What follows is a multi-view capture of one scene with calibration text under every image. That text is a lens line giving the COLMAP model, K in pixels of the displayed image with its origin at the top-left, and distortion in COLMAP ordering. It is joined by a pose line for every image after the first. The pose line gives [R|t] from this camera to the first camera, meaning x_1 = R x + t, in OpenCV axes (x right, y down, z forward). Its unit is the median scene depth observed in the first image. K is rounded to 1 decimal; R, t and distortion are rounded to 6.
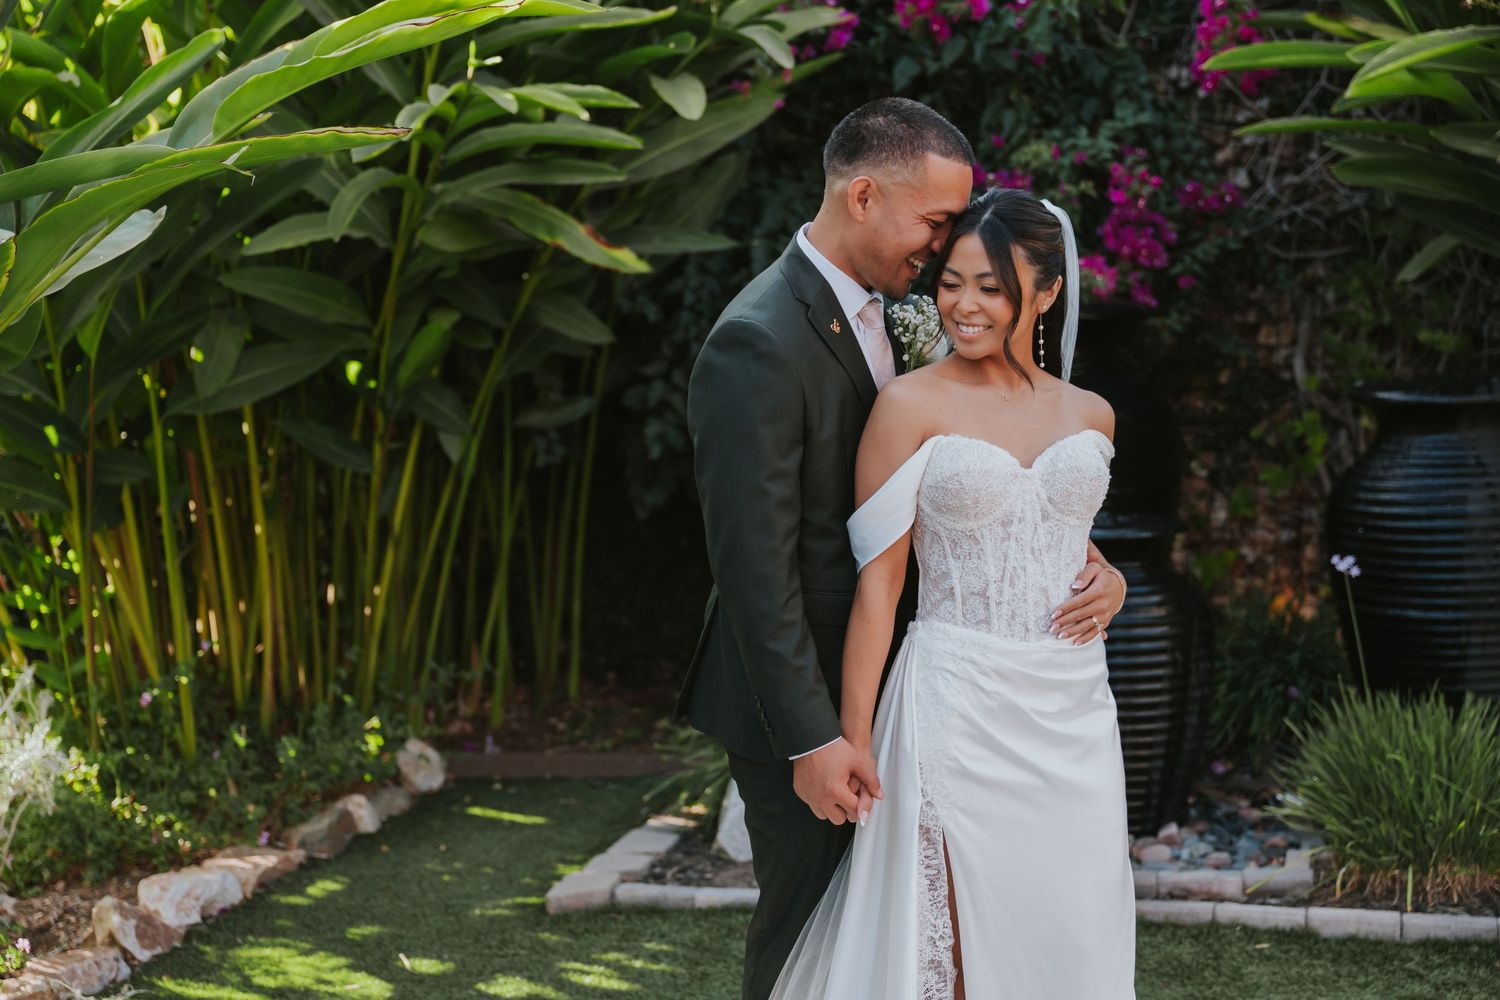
lens RADIAL K [[2271.4, 0, 750.0], [0, 2271.4, 500.0], [0, 0, 1]] dist [0.088991, -0.094602]
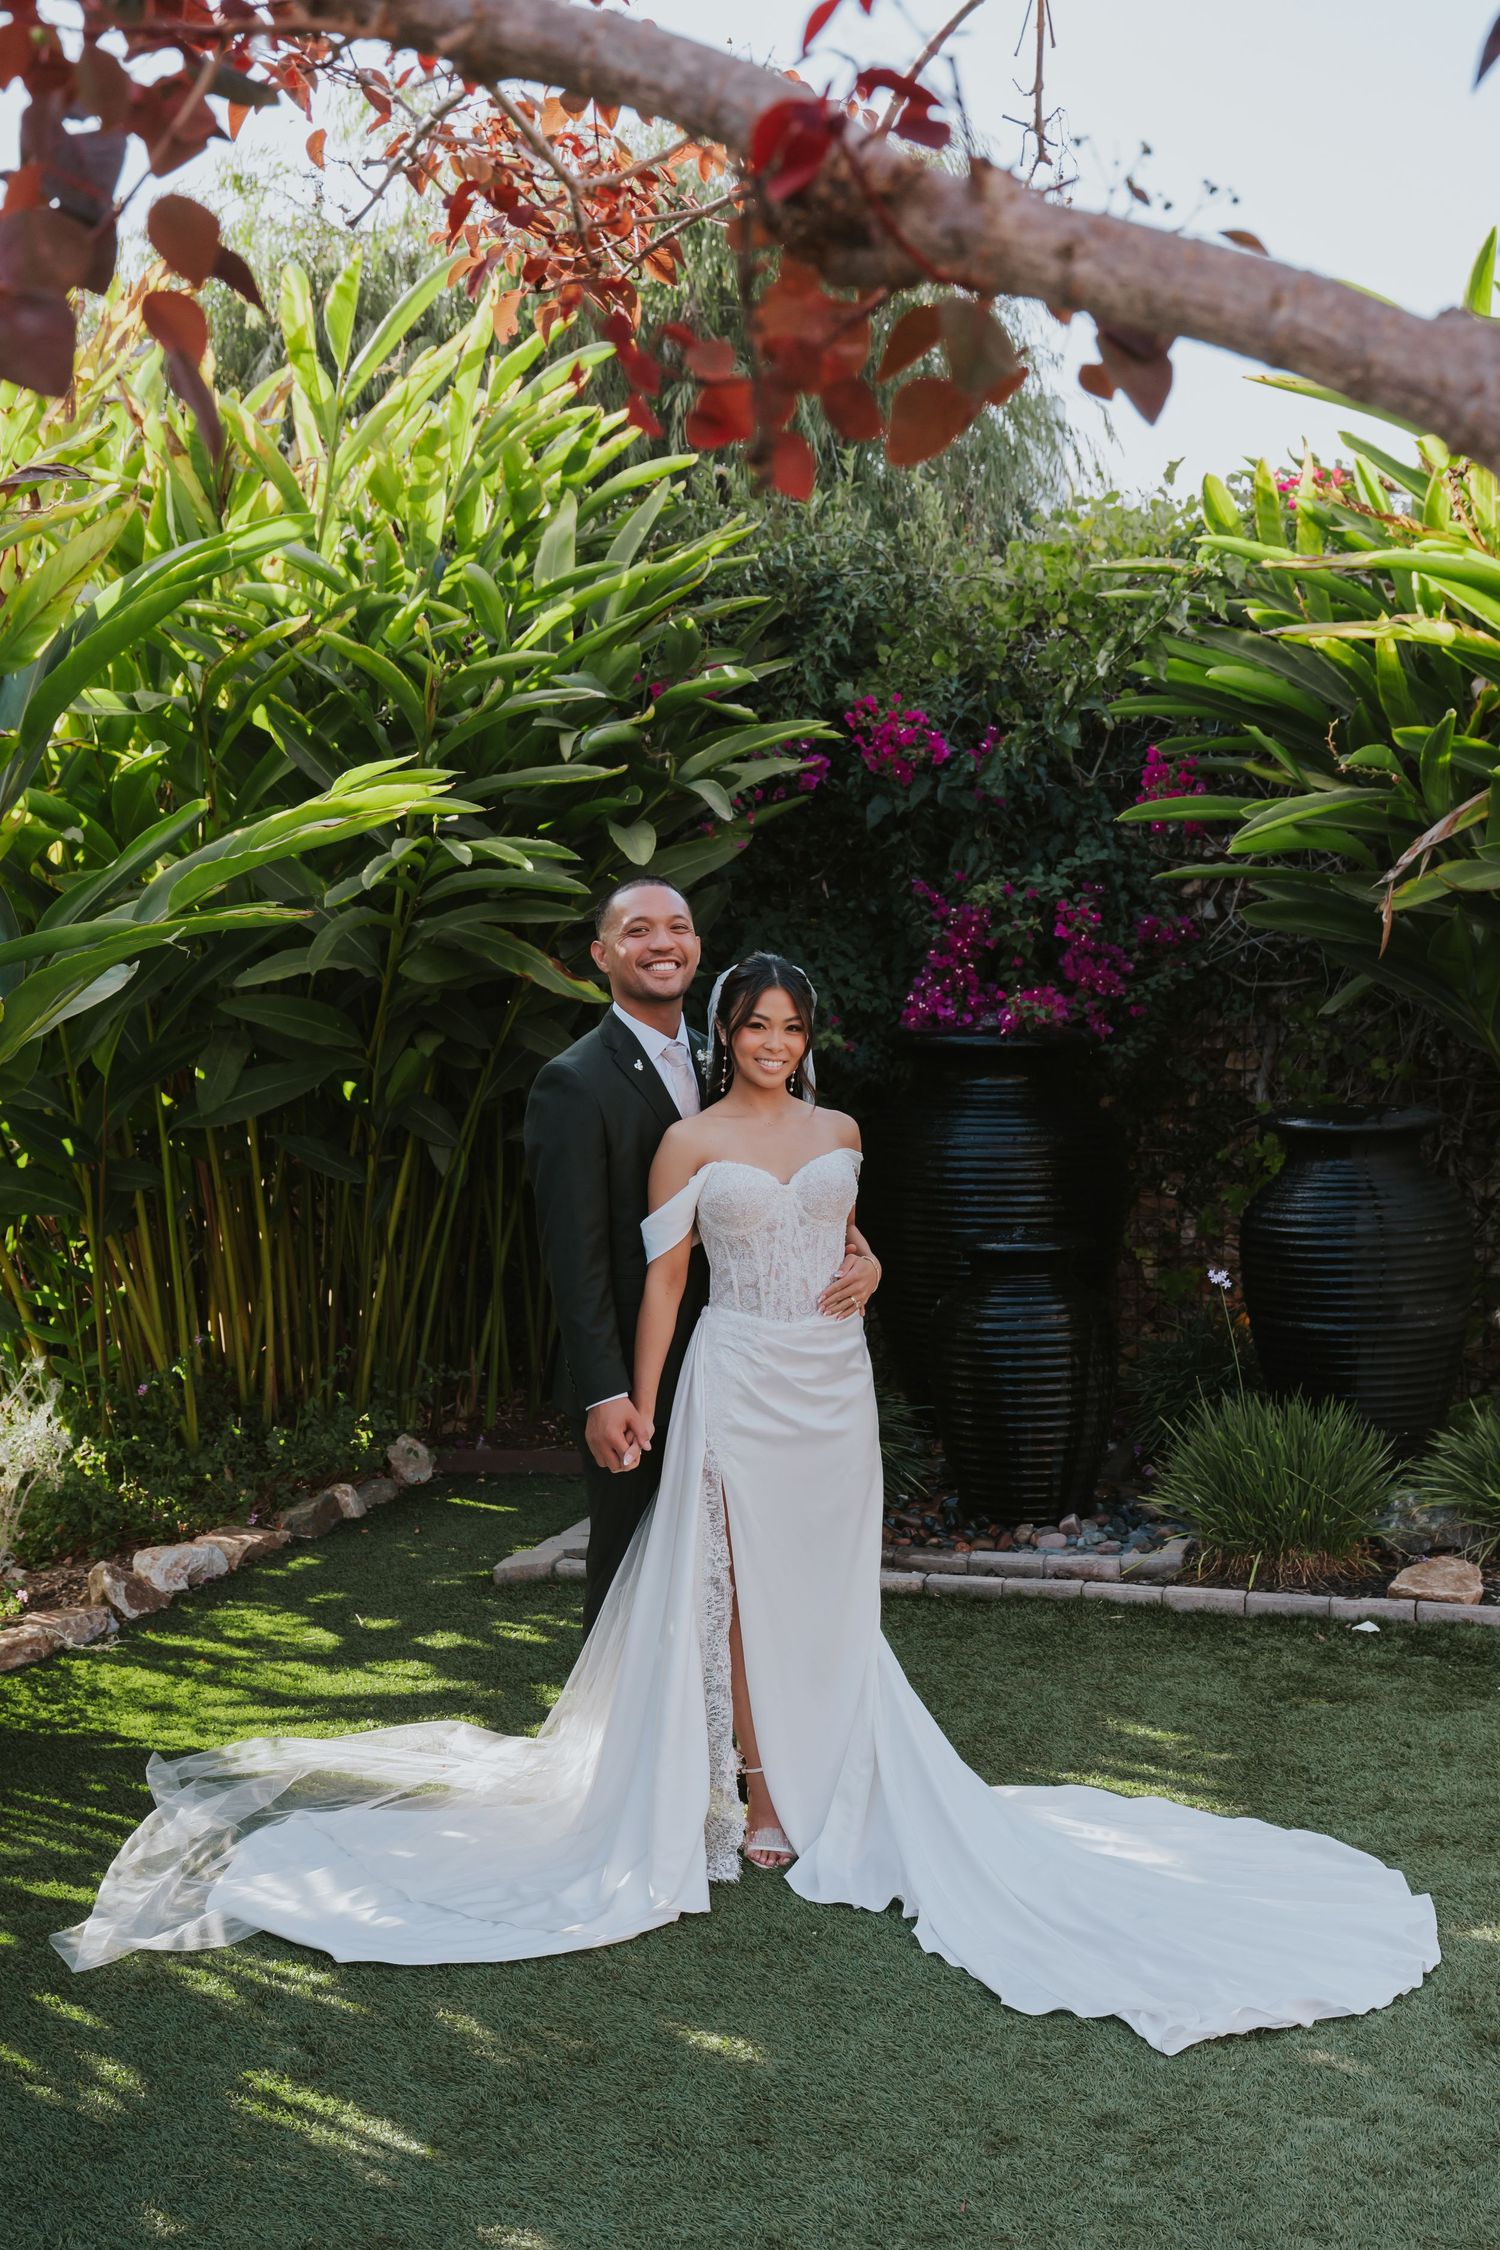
lens RADIAL K [[2498.4, 0, 752.0], [0, 2498.4, 1154.1], [0, 0, 1]] dist [0.107013, 0.008047]
pose [[0.998685, 0.010658, -0.050144, 0.083250], [-0.011907, 0.999625, -0.024662, 0.001259], [0.049862, 0.025227, 0.998437, -0.188999]]
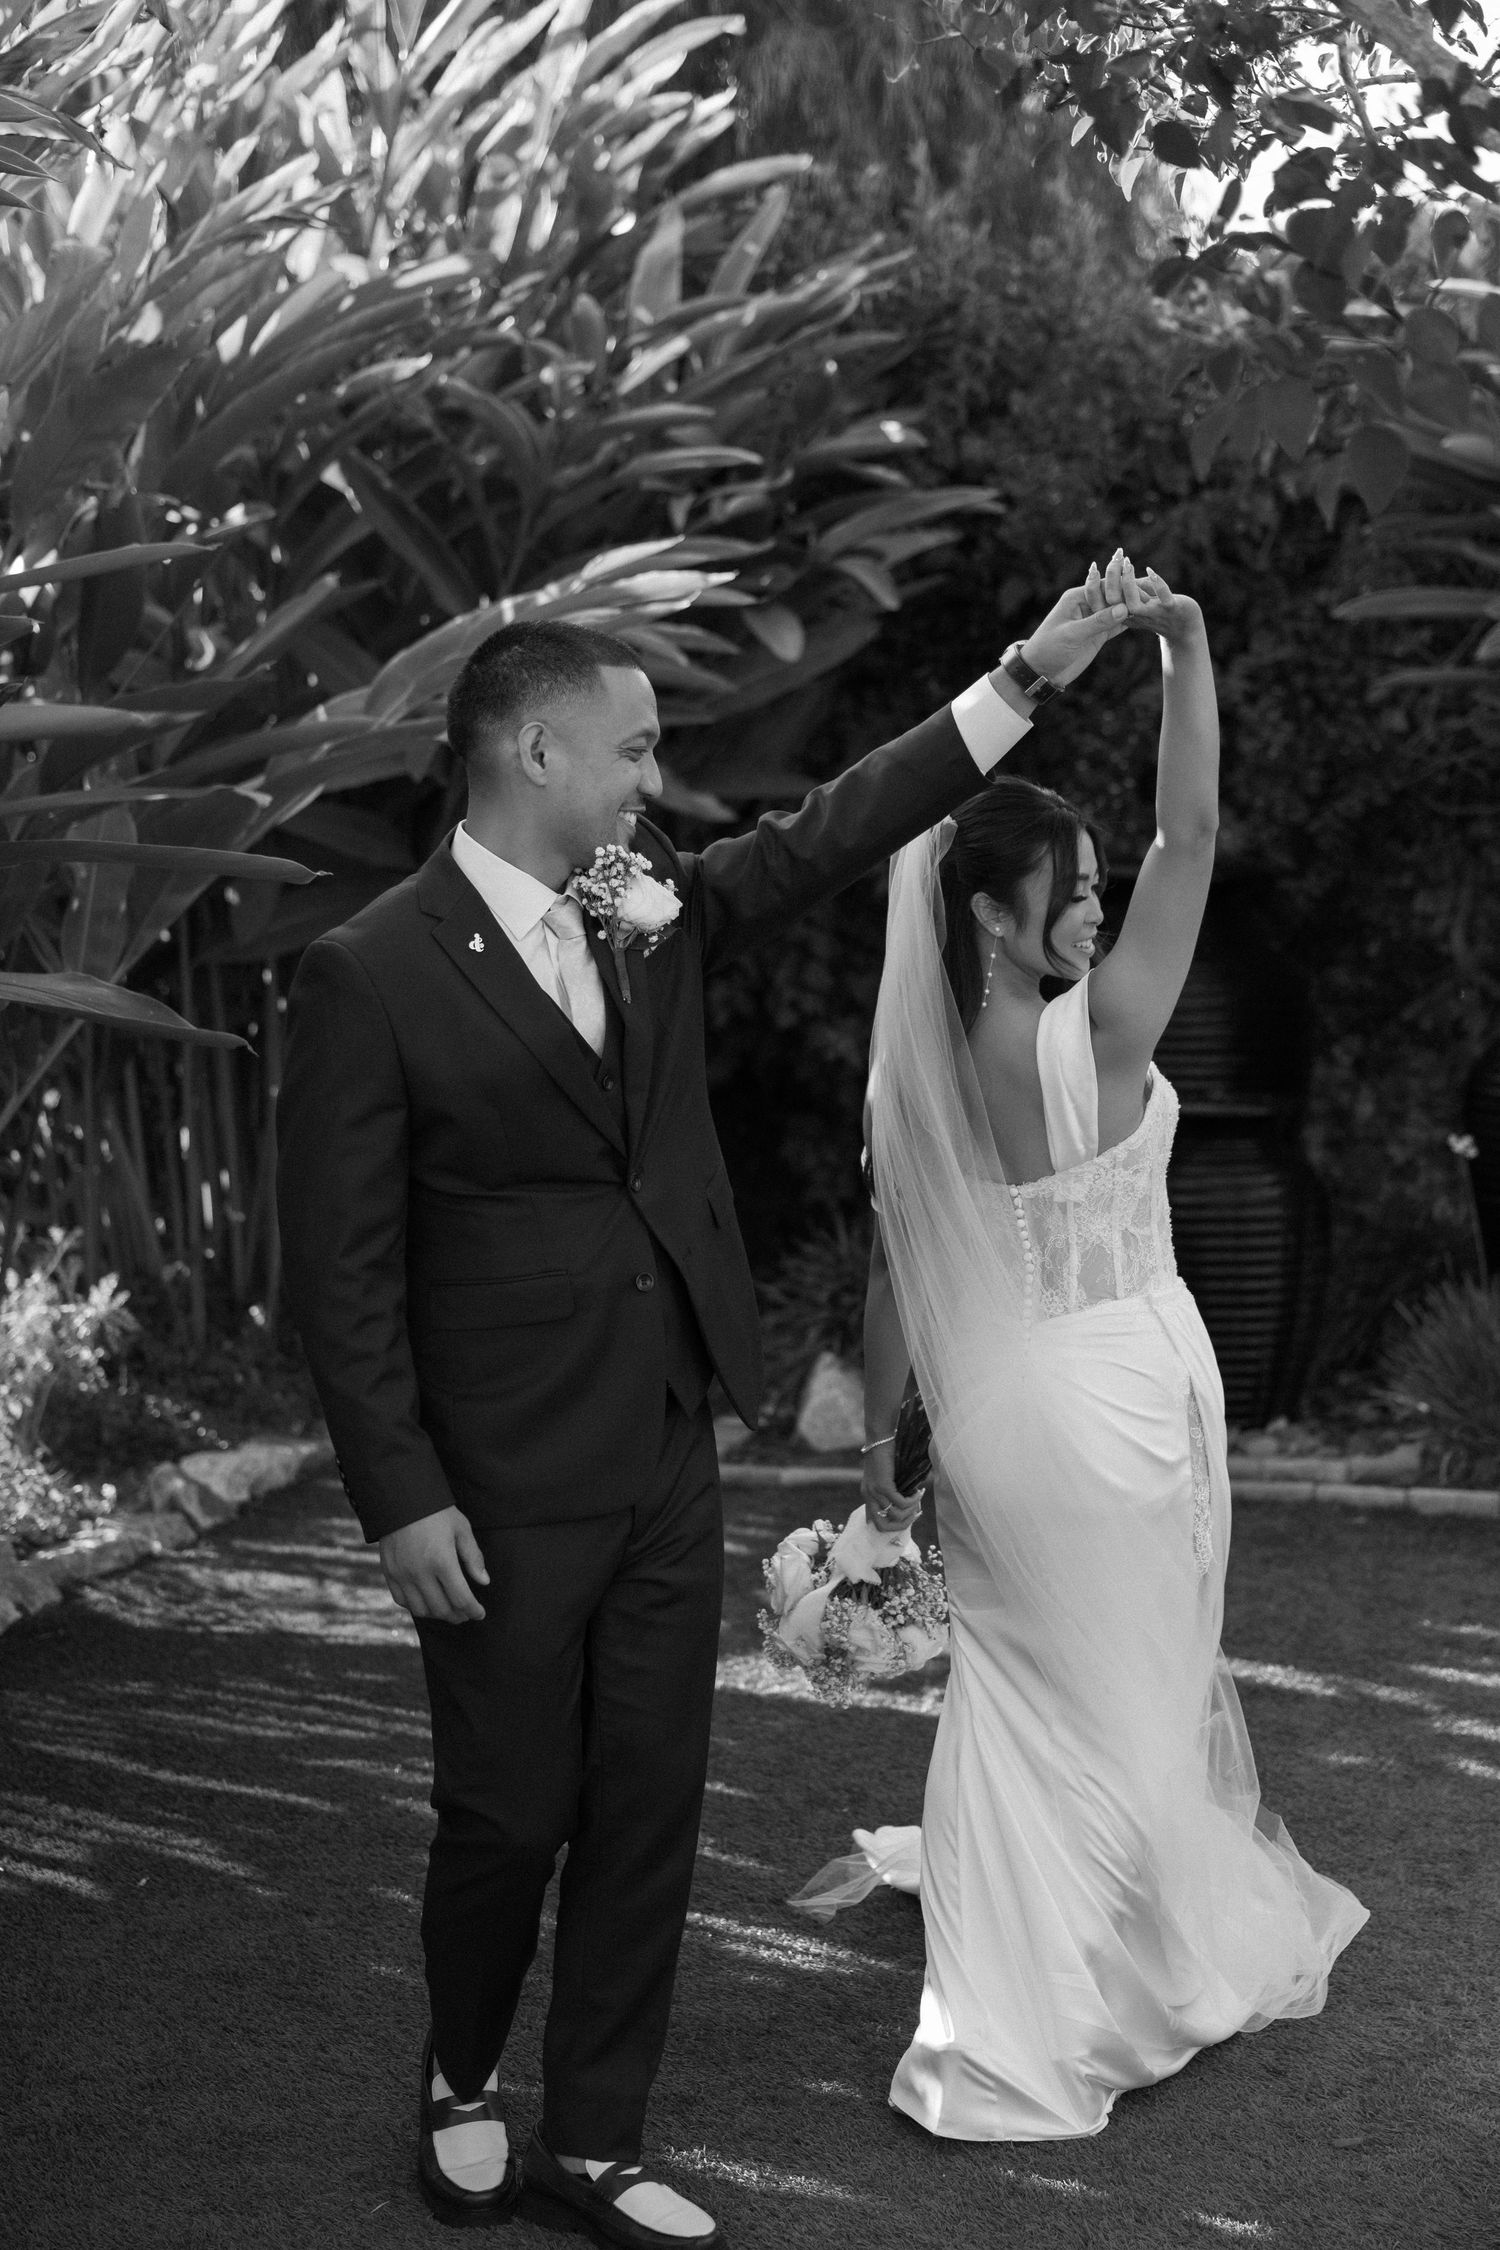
lens RADIAL K [[3448.1, 0, 797.9], [0, 3448.1, 1120.2], [0, 0, 1]] dist [0.167685, 0.005826]
pose [[0.999650, 0.022220, 0.014377, -0.035381], [-0.022186, 0.999751, -0.002480, 0.024394], [-0.014428, 0.002161, 0.999894, -0.397199]]
